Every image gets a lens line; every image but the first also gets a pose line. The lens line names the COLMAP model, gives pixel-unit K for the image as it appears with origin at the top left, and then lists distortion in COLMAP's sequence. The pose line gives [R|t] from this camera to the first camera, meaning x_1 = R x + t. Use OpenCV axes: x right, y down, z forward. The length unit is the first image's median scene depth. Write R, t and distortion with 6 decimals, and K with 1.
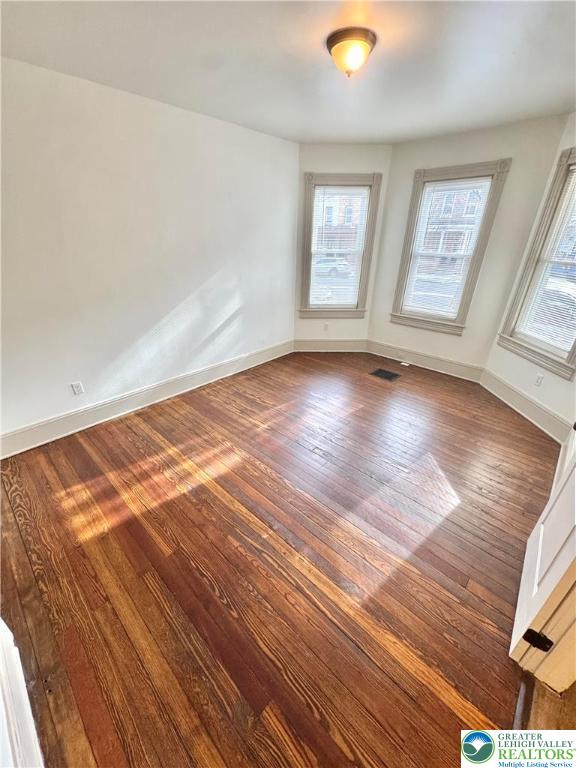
lens RADIAL K [[305.6, 0, 288.0], [0, 305.6, 382.8], [0, 0, 1]] dist [0.001498, 0.000670]
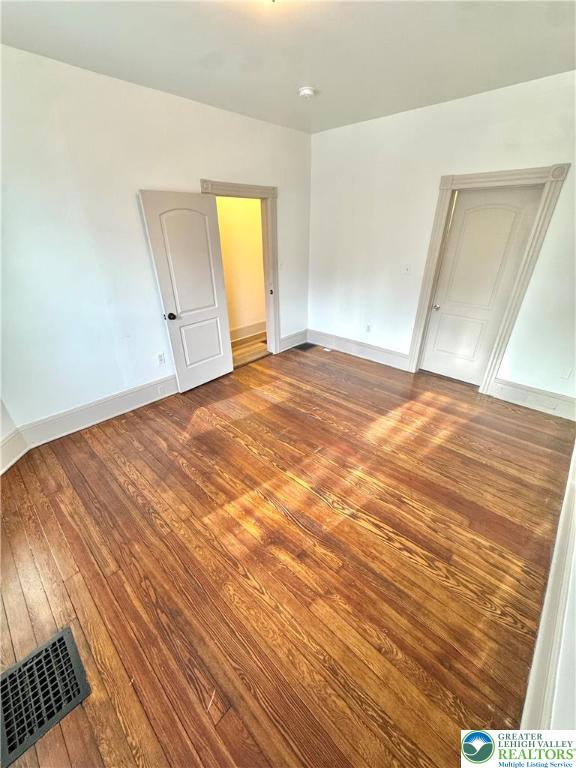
lens RADIAL K [[305.6, 0, 289.4], [0, 305.6, 383.3], [0, 0, 1]] dist [0.001498, 0.000670]
pose [[-0.999980, -0.003576, -0.005145, 0.112201], [-0.006266, 0.572204, 0.820087, -0.705040], [0.000012, 0.820104, -0.572215, 1.417535]]
